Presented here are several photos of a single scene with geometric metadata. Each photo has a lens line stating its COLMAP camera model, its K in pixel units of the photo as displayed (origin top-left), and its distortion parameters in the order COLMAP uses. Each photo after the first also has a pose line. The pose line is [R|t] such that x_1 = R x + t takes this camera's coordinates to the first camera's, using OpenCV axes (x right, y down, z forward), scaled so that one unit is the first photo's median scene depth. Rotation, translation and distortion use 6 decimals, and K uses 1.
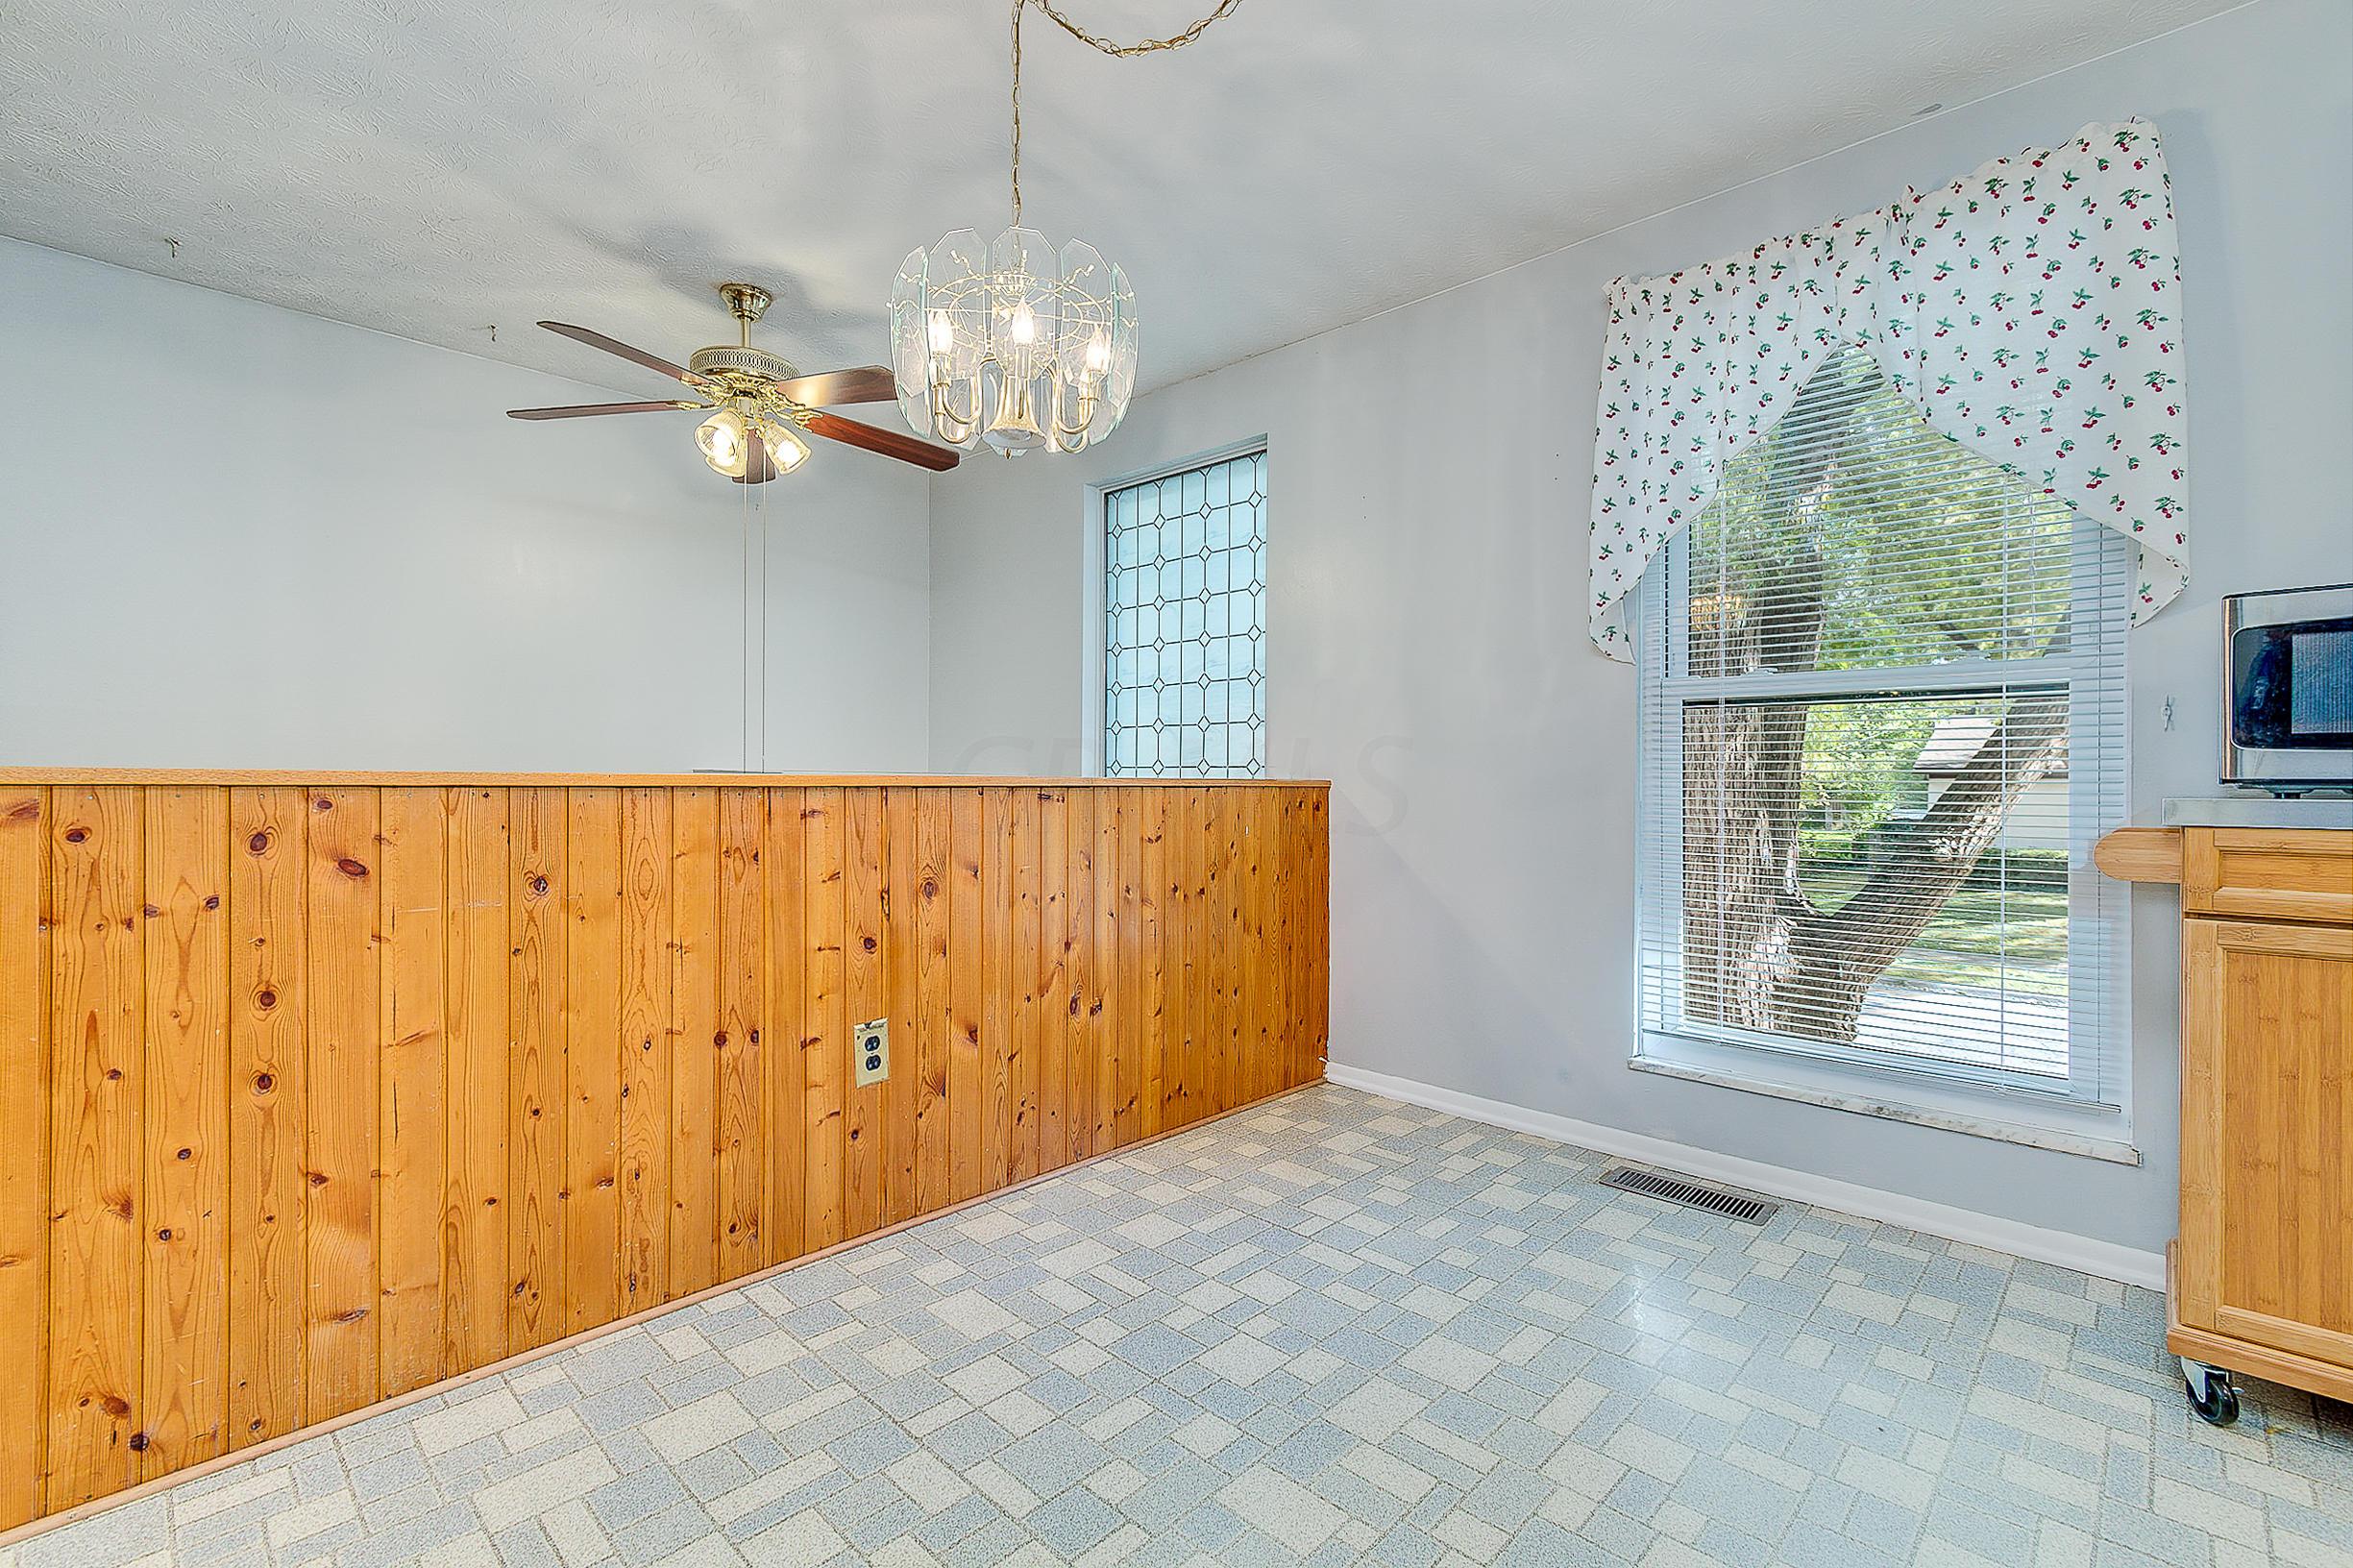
lens RADIAL K [[1056.6, 0, 1156.2], [0, 1056.6, 783.0], [0, 0, 1]] dist [-0.001826, 0.001202]
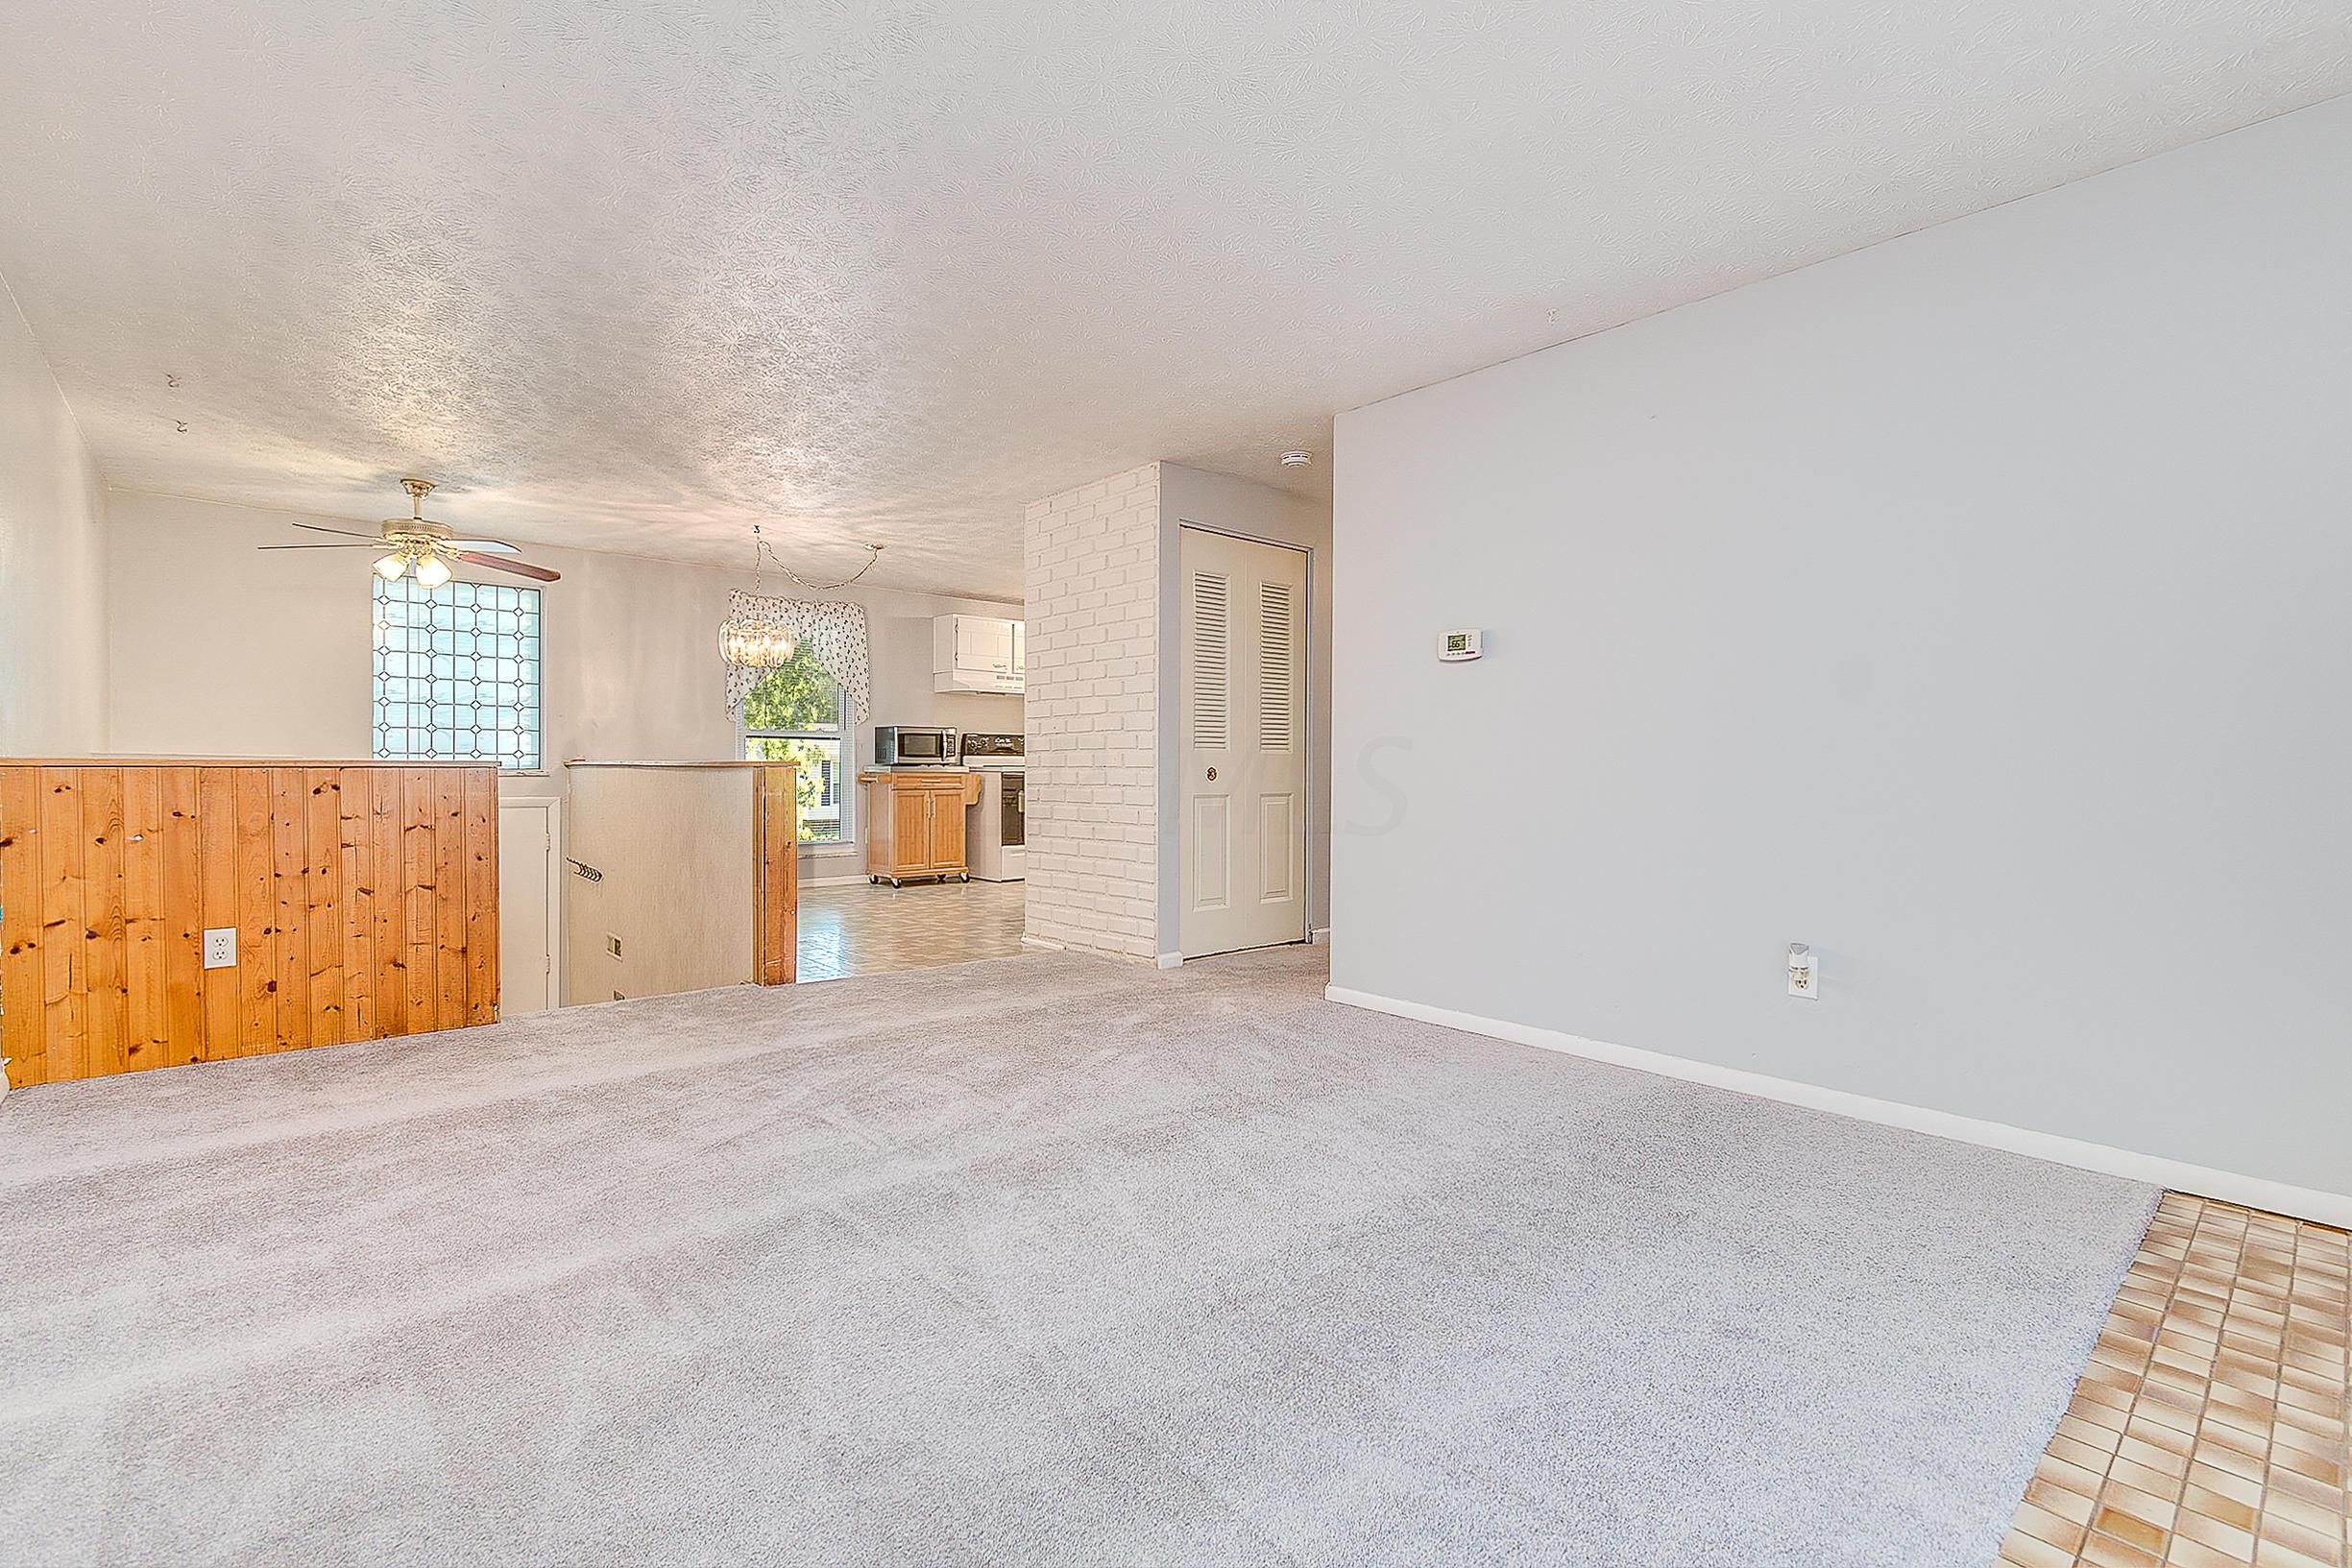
lens RADIAL K [[1056.0, 0, 1191.2], [0, 1056.0, 789.0], [0, 0, 1]] dist [-0.001826, 0.001202]
pose [[0.051538, -0.022828, 0.998410, -3.054919], [-0.000516, 0.999738, 0.022885, 0.004851], [-0.998671, -0.001695, 0.051512, -0.514607]]
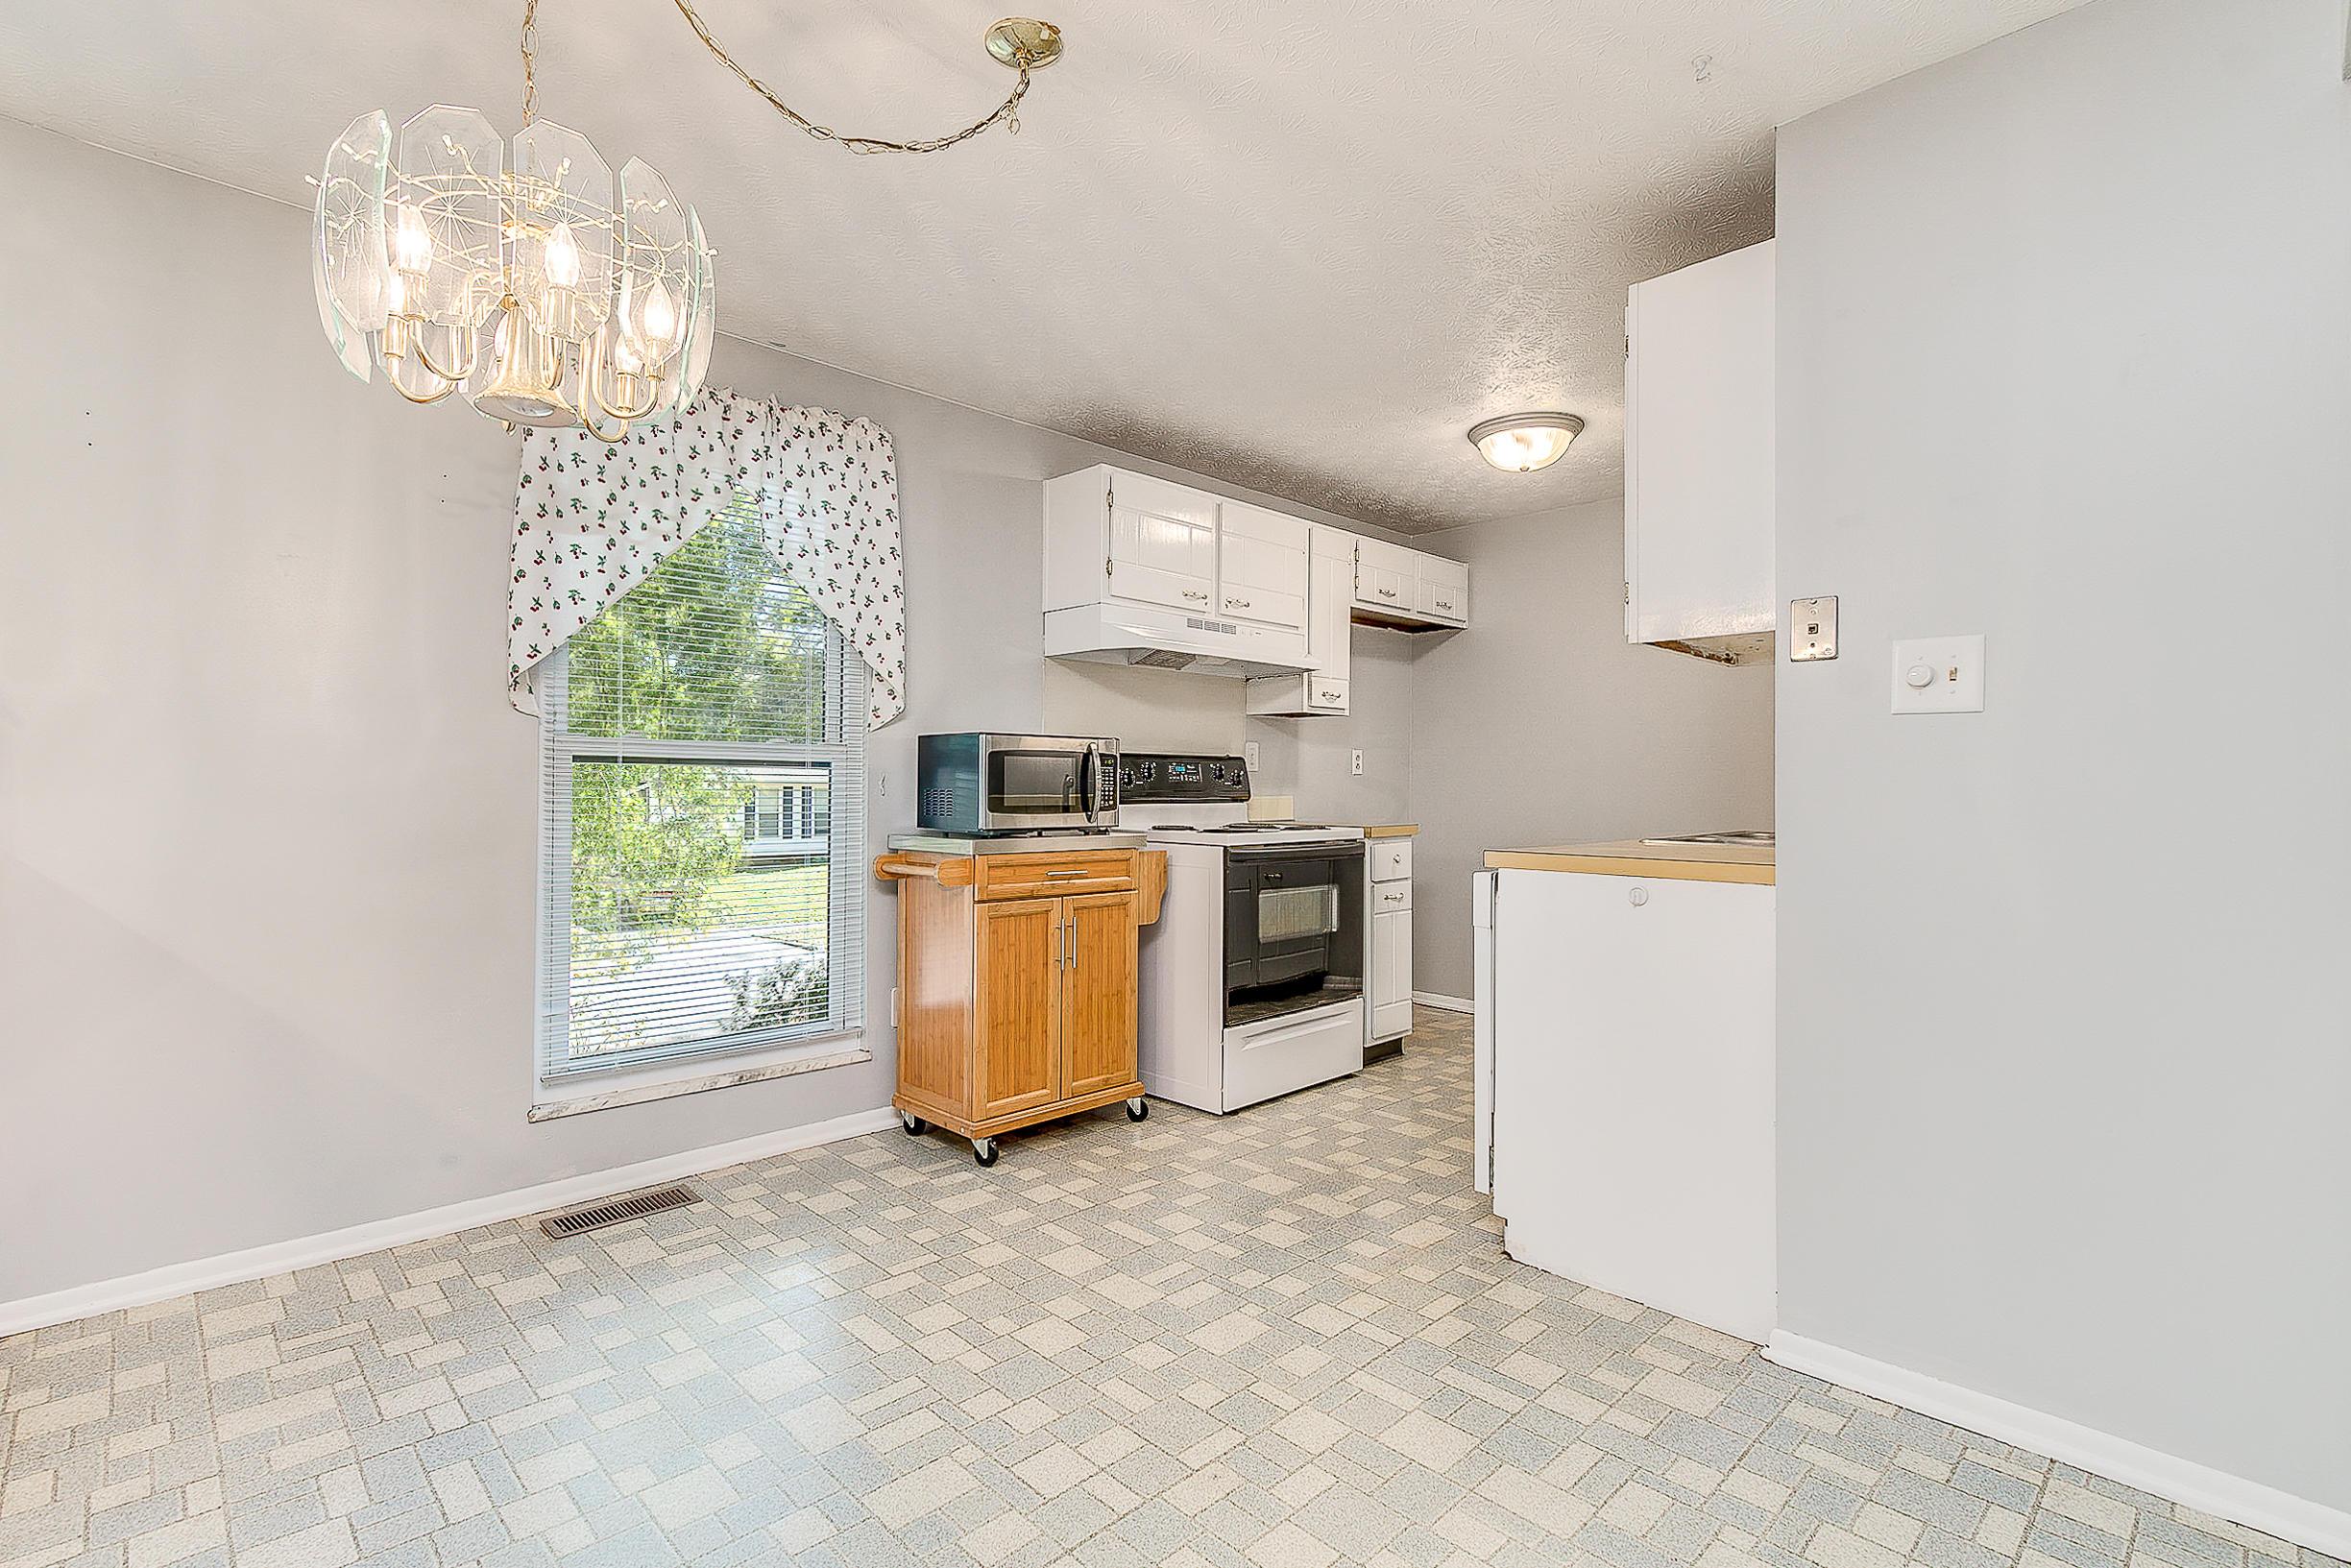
lens RADIAL K [[1055.6, 0, 1153.3], [0, 1055.6, 797.0], [0, 0, 1]] dist [-0.001826, 0.001202]
pose [[0.031532, -0.010157, 0.999451, -0.676909], [-0.002210, 0.999945, 0.010232, -0.062304], [-0.999500, -0.002531, 0.031508, 0.492160]]
